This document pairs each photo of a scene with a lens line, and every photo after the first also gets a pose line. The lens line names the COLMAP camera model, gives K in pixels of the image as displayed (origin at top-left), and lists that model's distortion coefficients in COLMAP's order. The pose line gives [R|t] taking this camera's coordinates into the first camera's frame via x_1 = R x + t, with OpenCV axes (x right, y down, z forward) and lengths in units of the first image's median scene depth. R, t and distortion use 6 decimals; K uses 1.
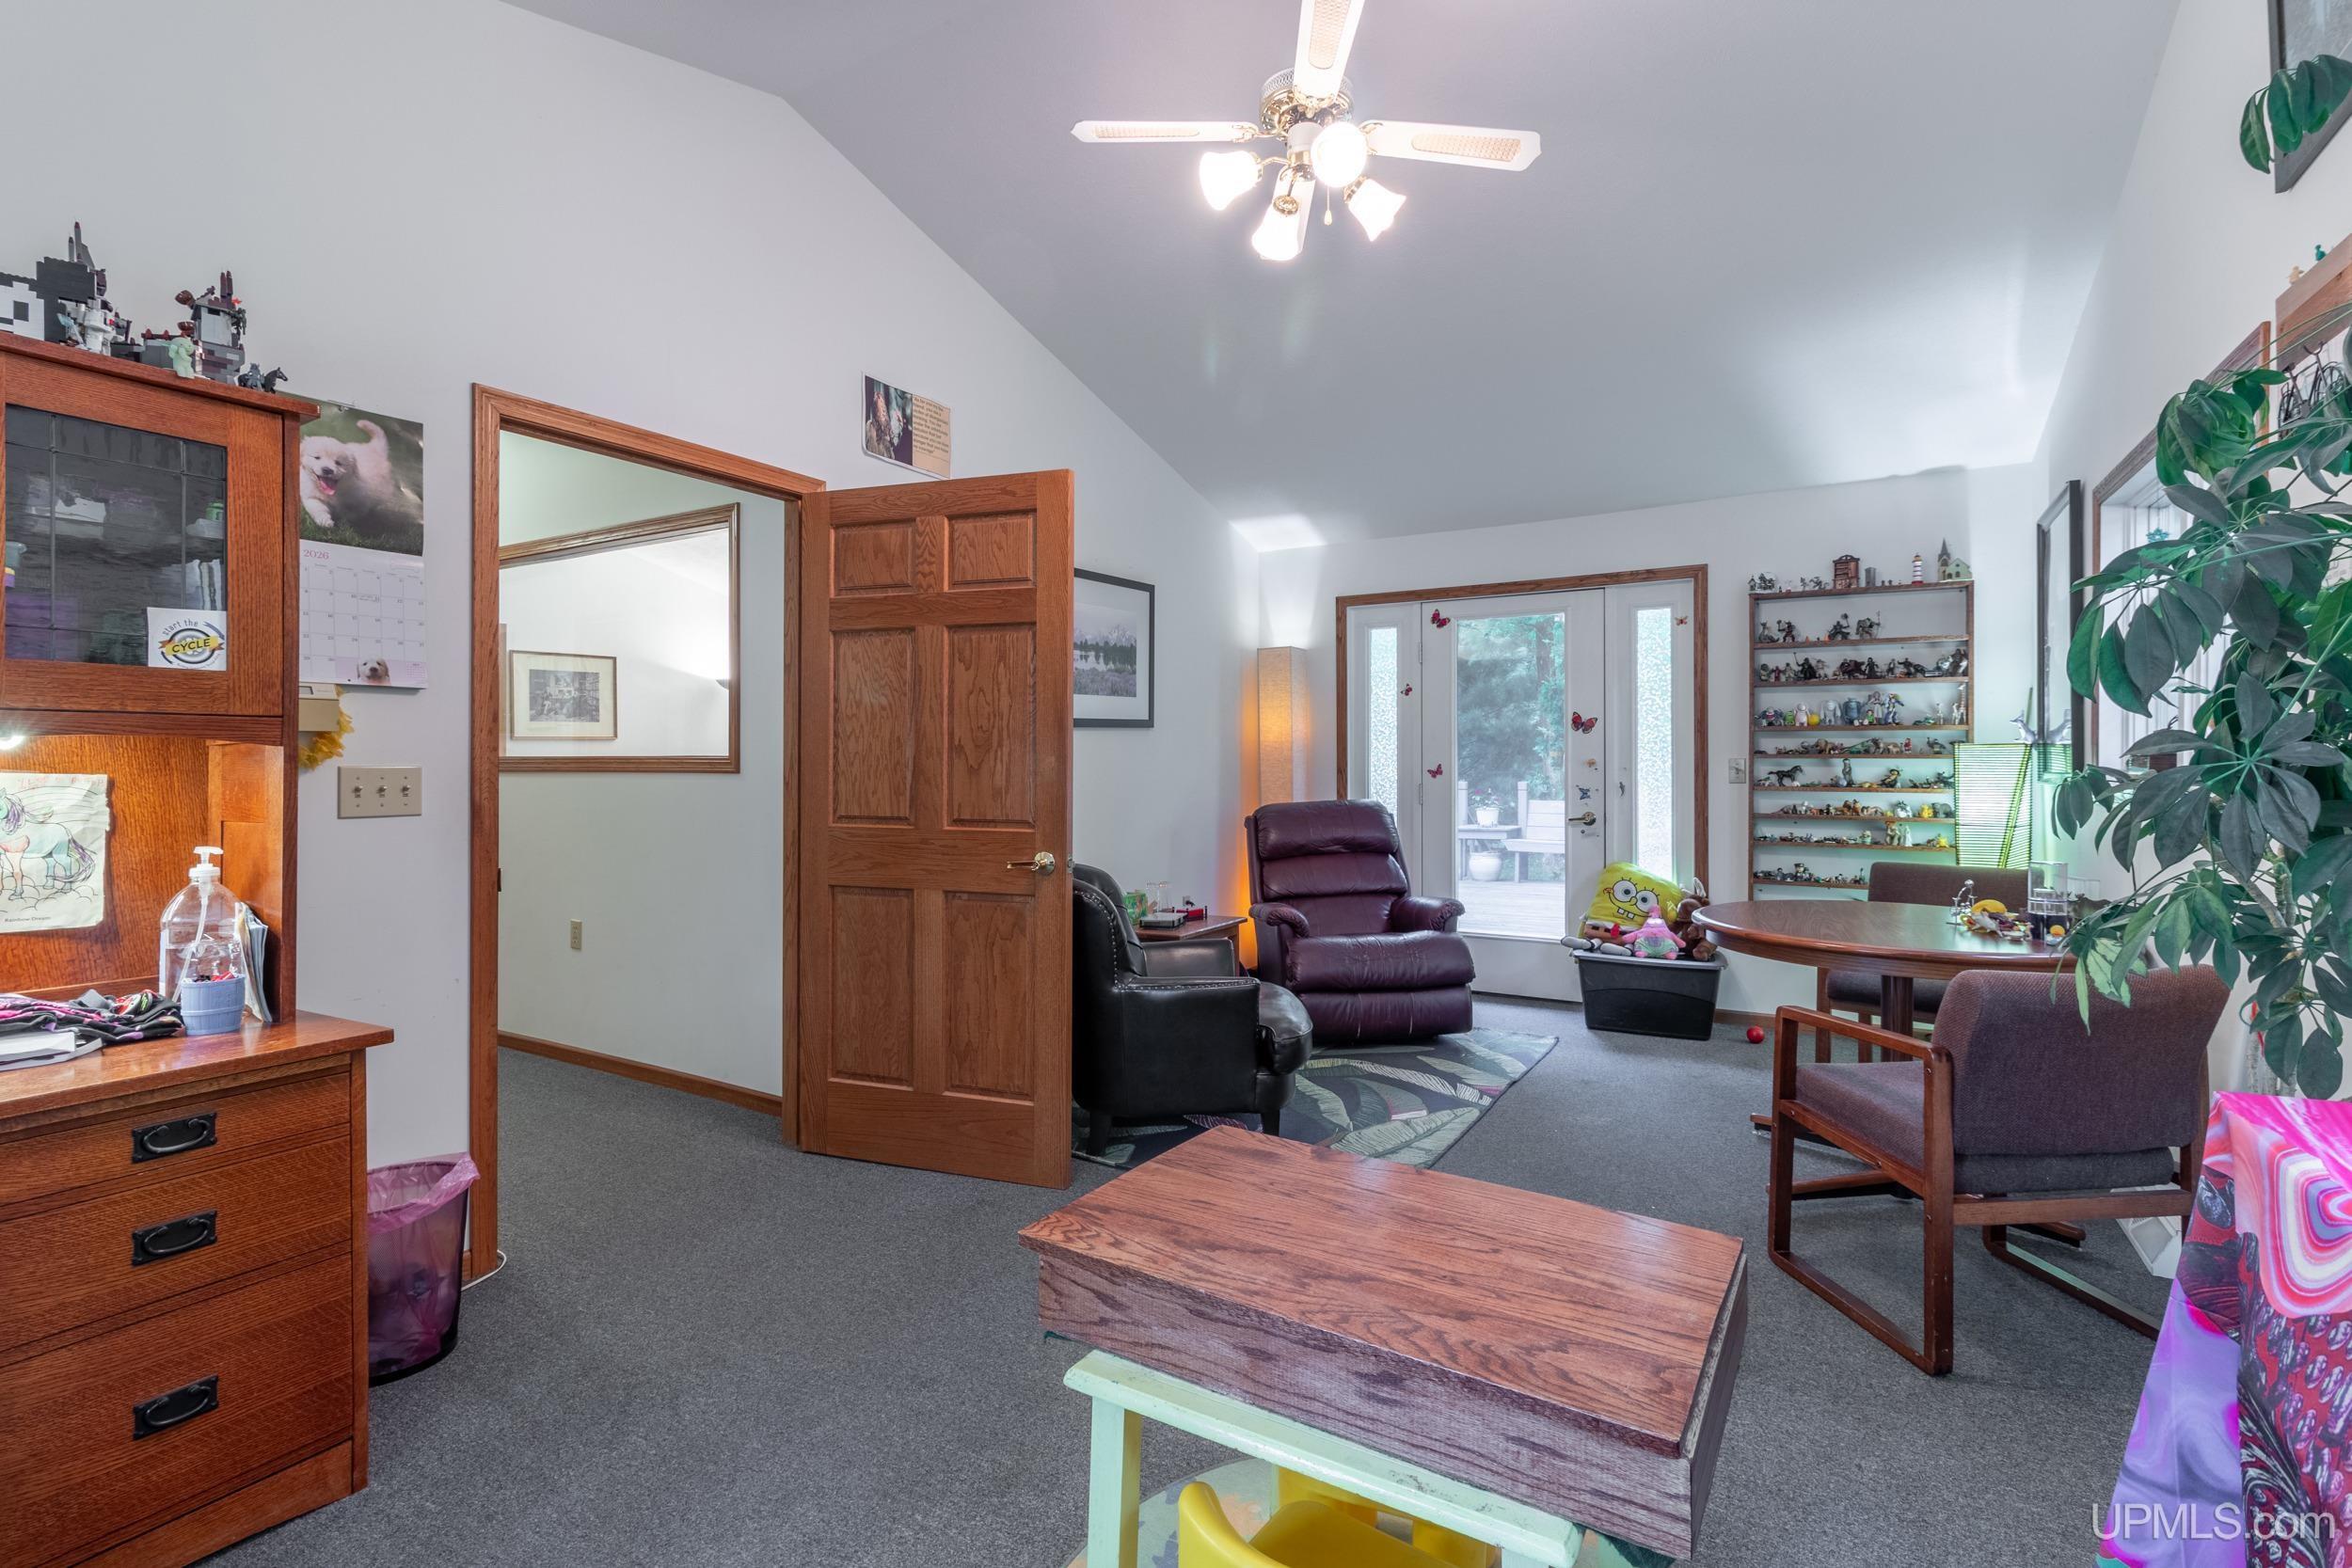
lens RADIAL K [[1075.0, 0, 1187.8], [0, 1075.0, 768.3], [0, 0, 1]] dist [0.002433, 0.001123]
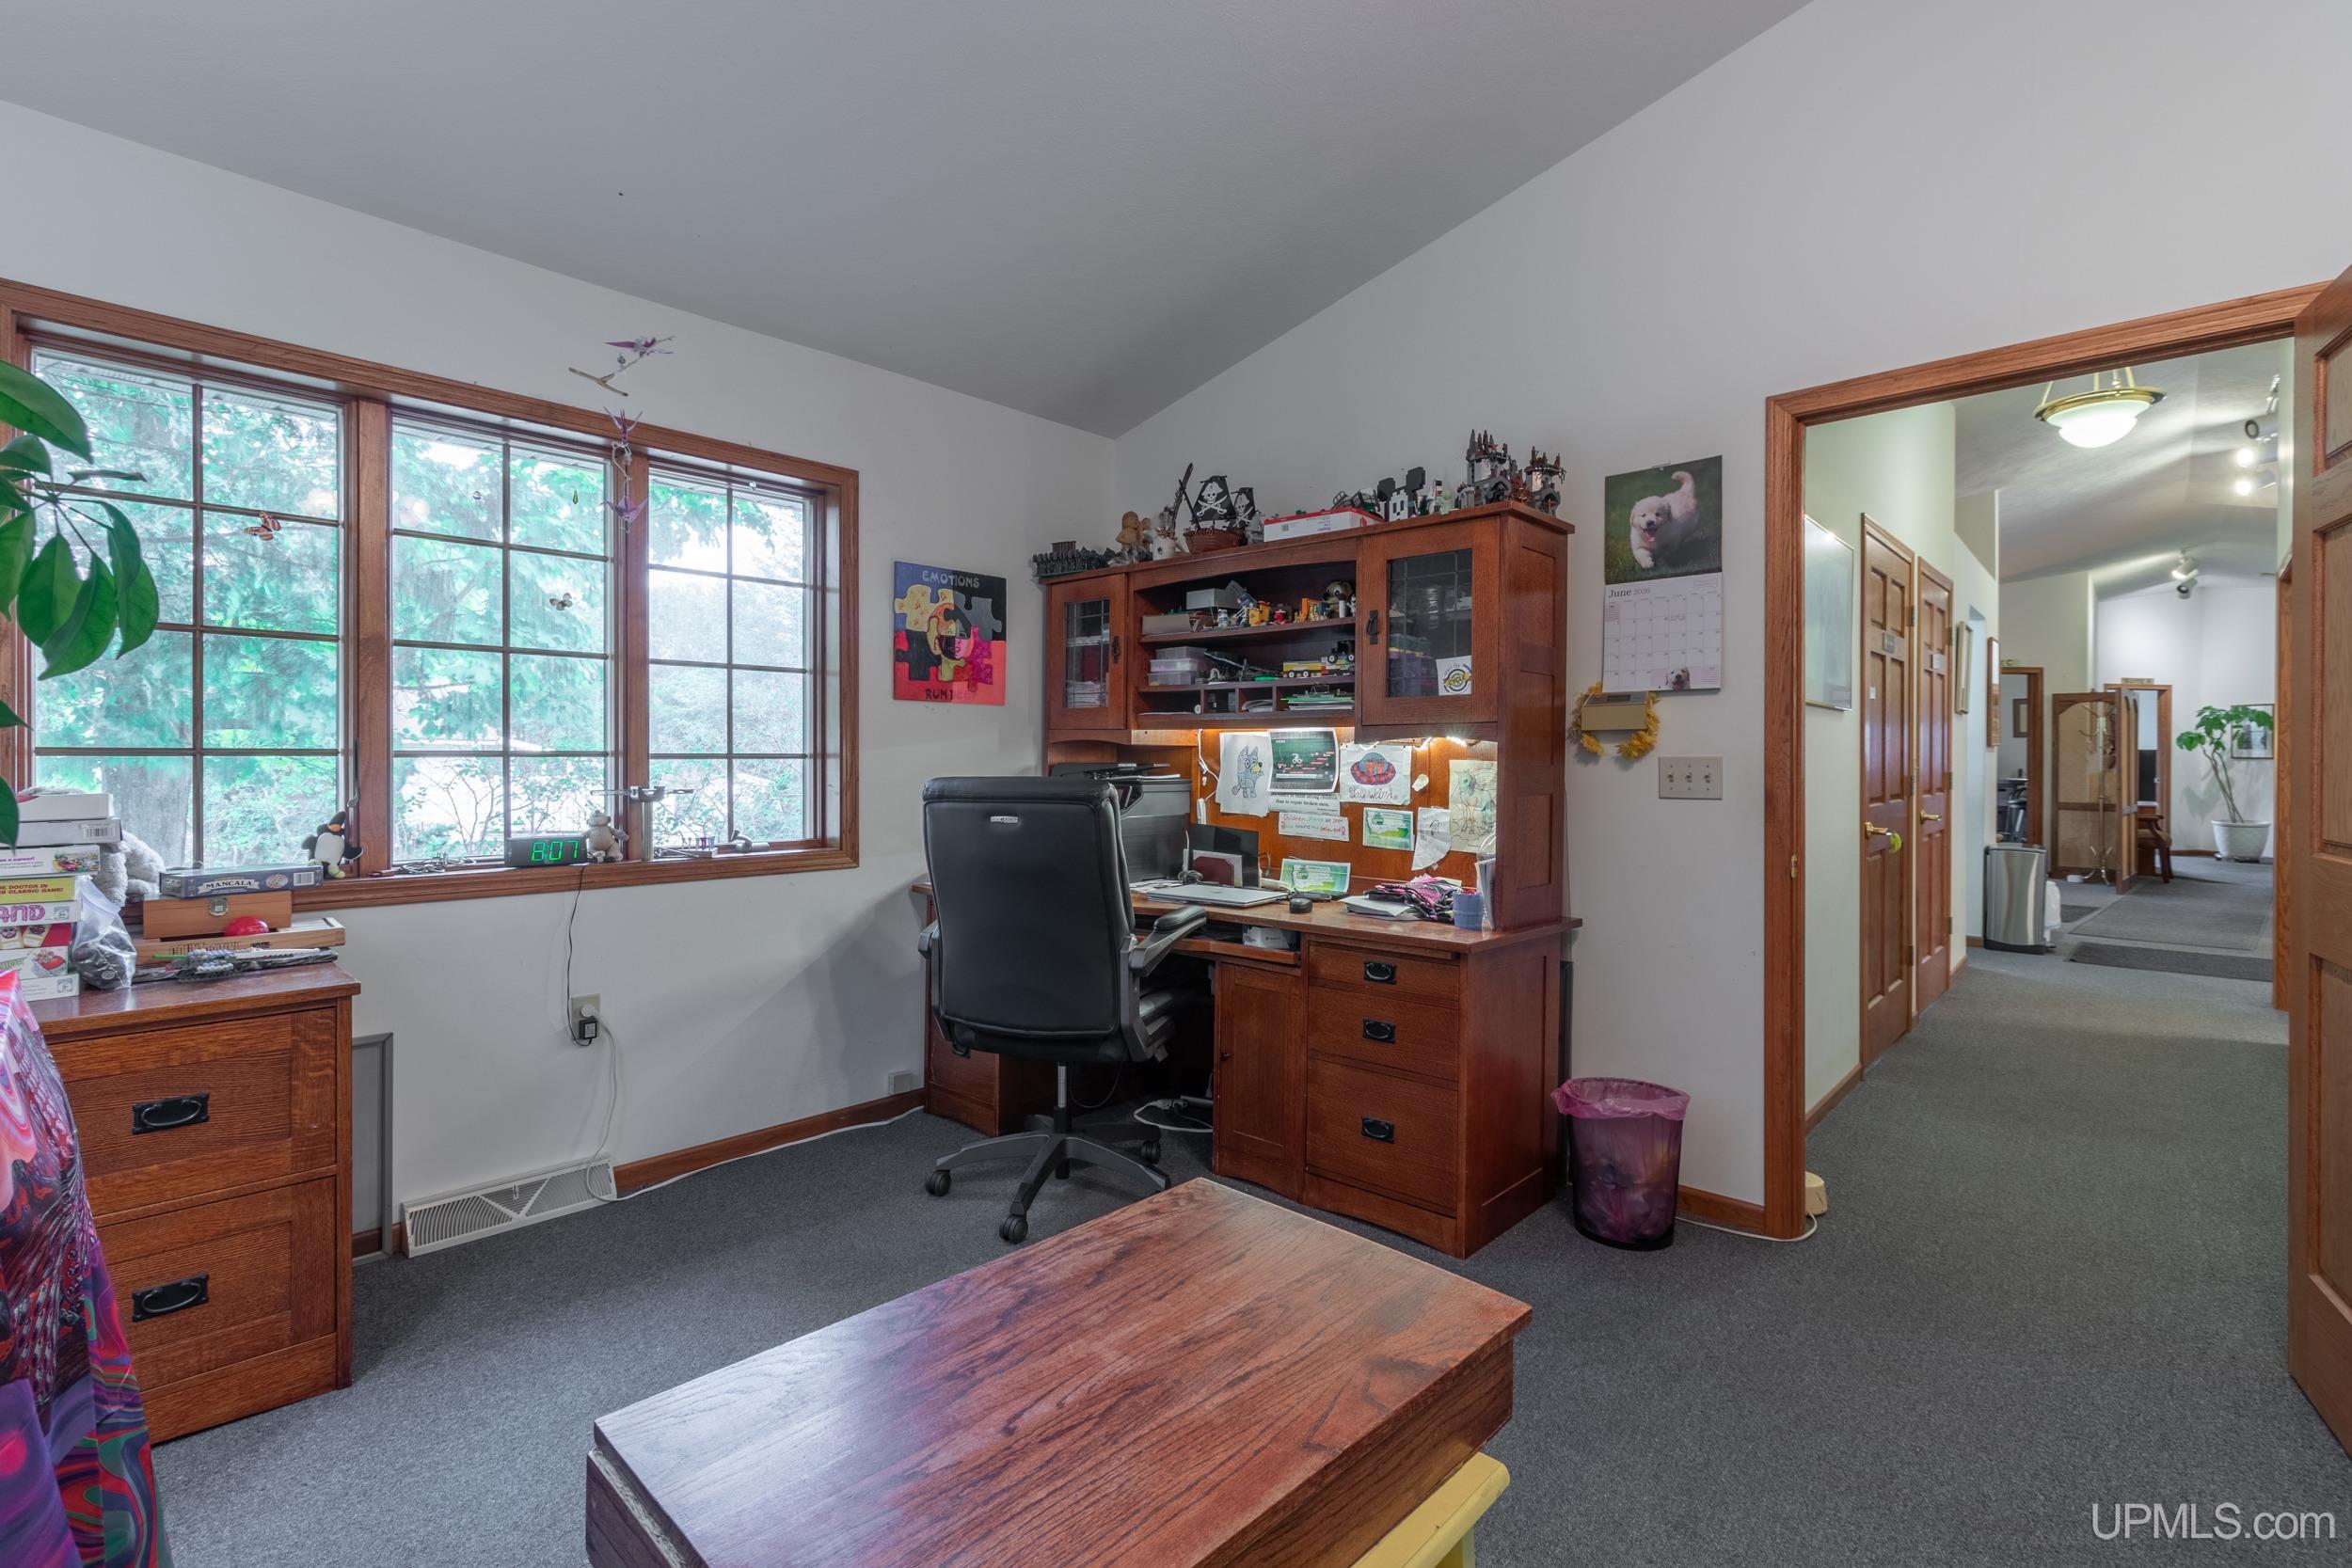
lens RADIAL K [[1075.0, 0, 1189.4], [0, 1075.0, 767.2], [0, 0, 1]] dist [0.002433, 0.001123]
pose [[-0.196978, 0.008284, -0.980373, 0.572044], [-0.004182, 0.999948, 0.009290, 0.001173], [0.980399, 0.005930, -0.196933, 0.750014]]
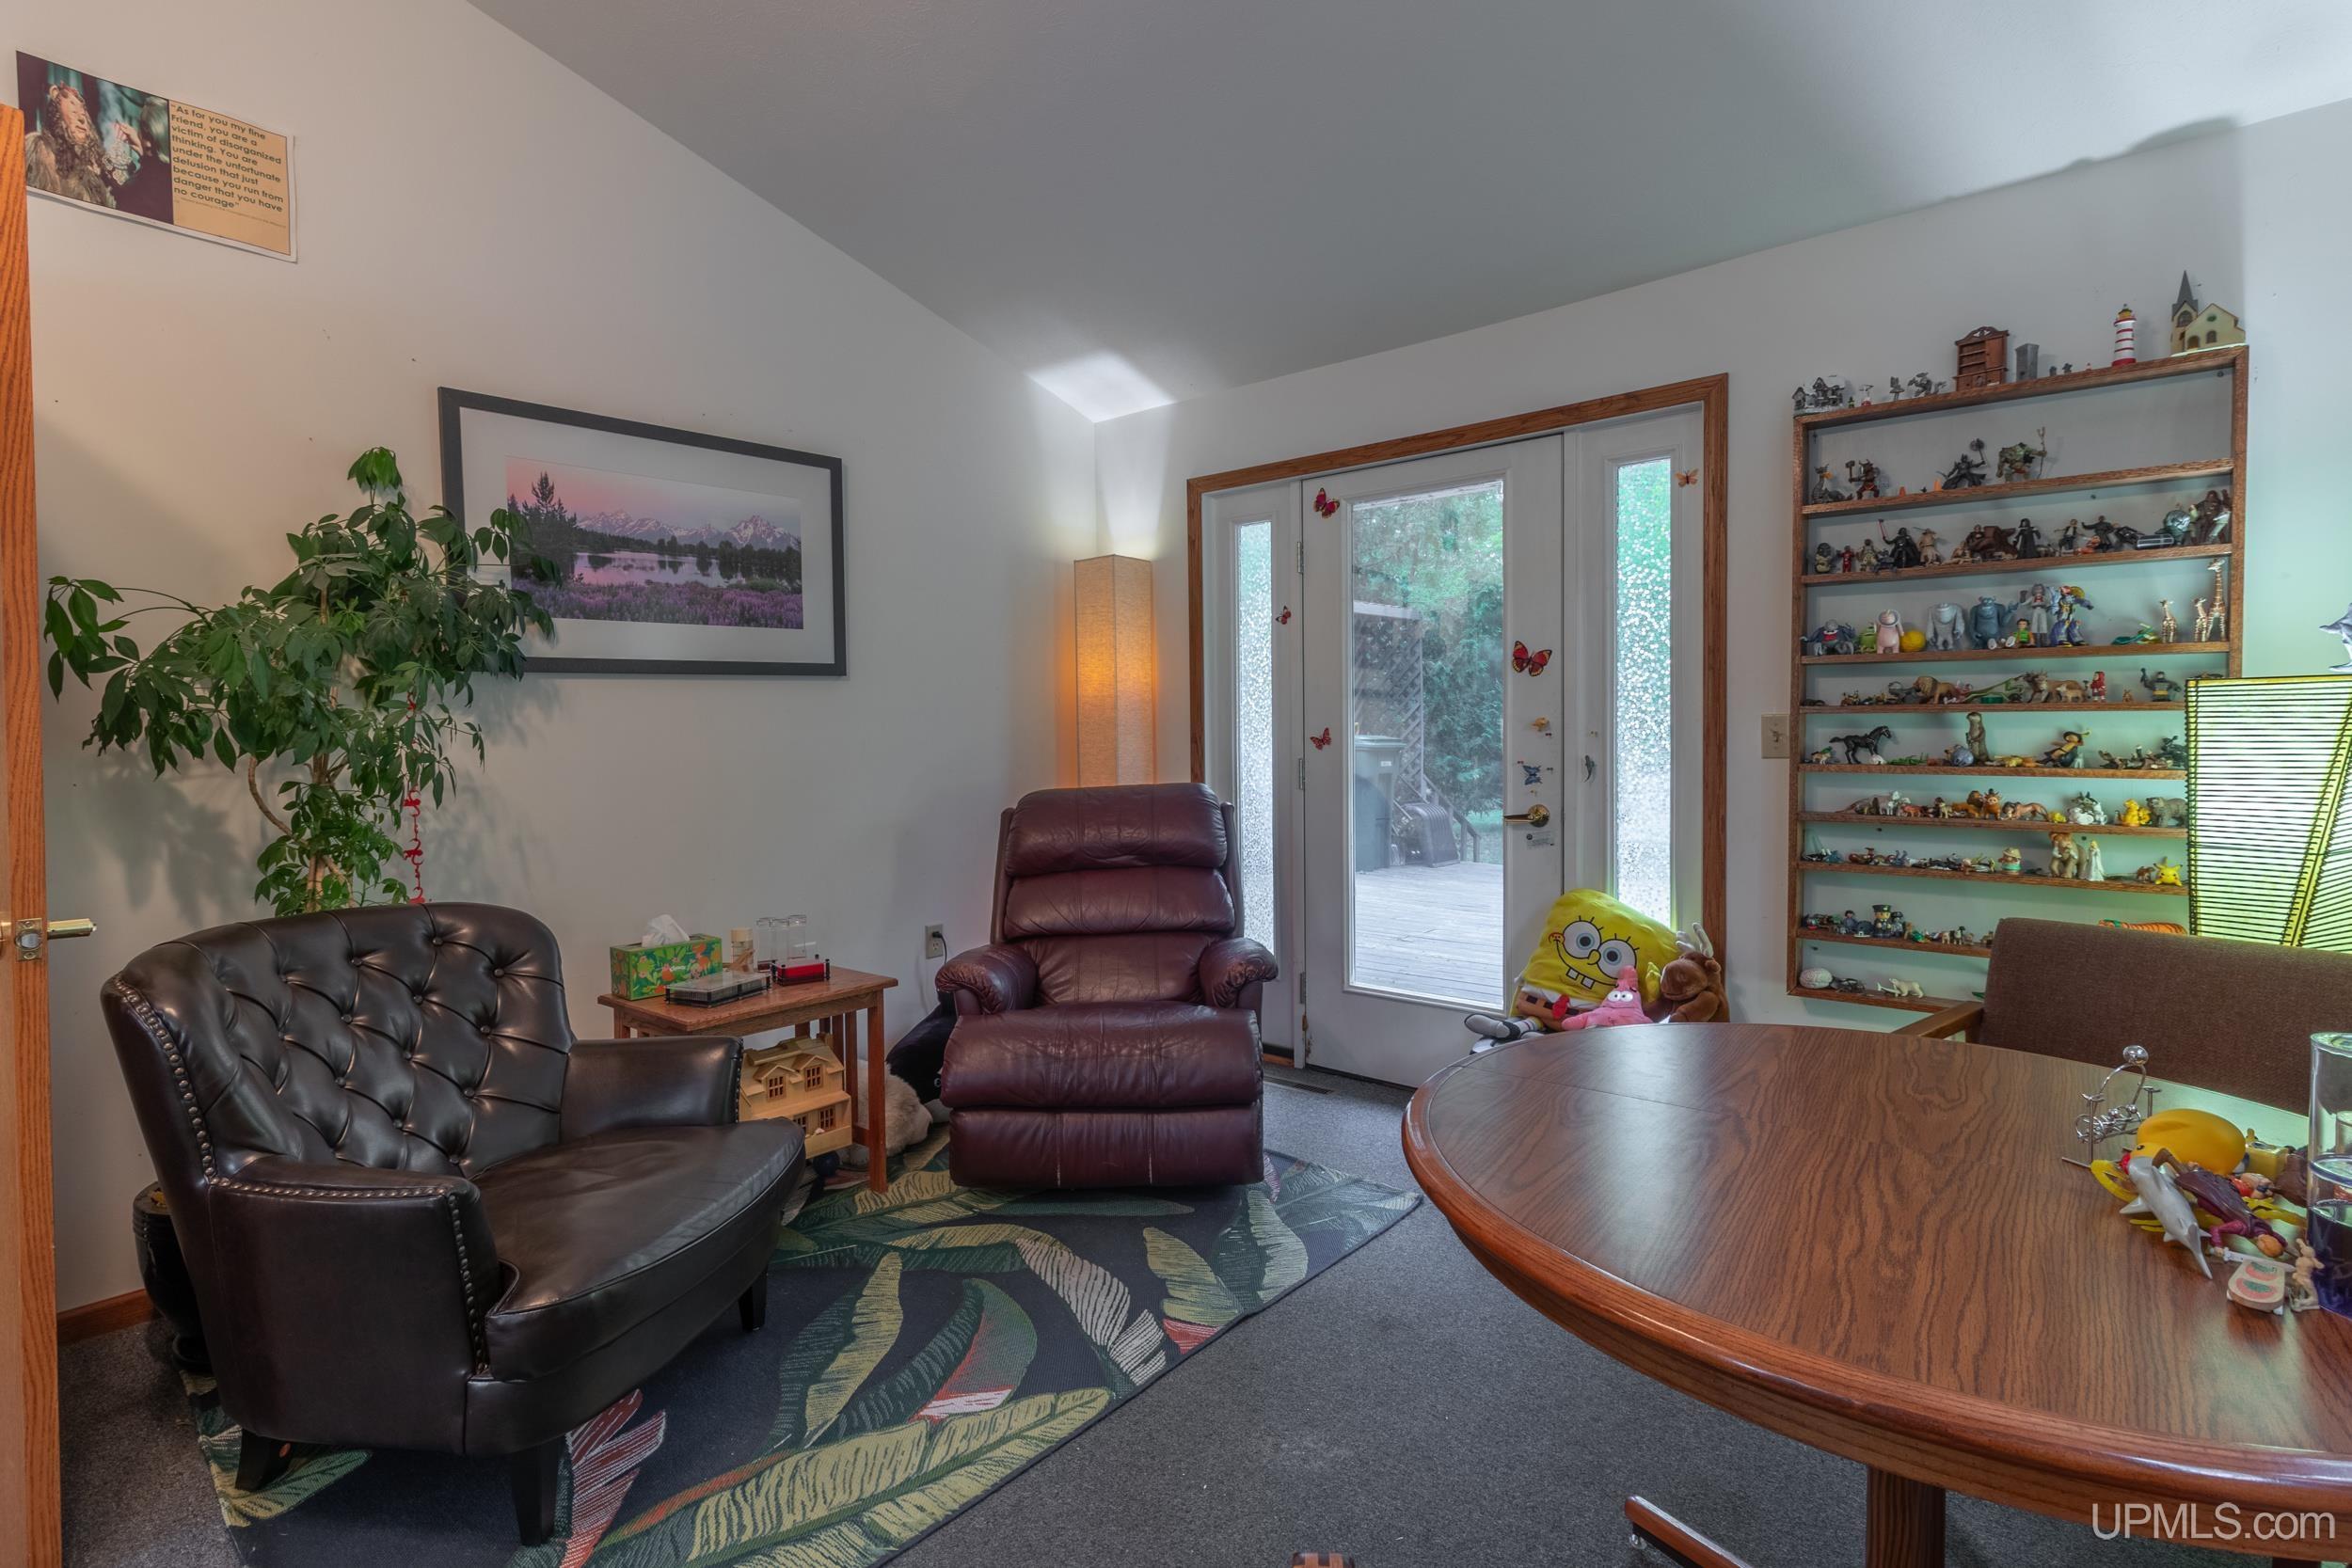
lens RADIAL K [[1075.0, 0, 1229.5], [0, 1075.0, 764.8], [0, 0, 1]] dist [0.002433, 0.001123]
pose [[0.986908, -0.001218, -0.161277, 0.328986], [0.005614, 0.999625, 0.026808, 0.000630], [0.161184, -0.027363, 0.986545, 0.407988]]
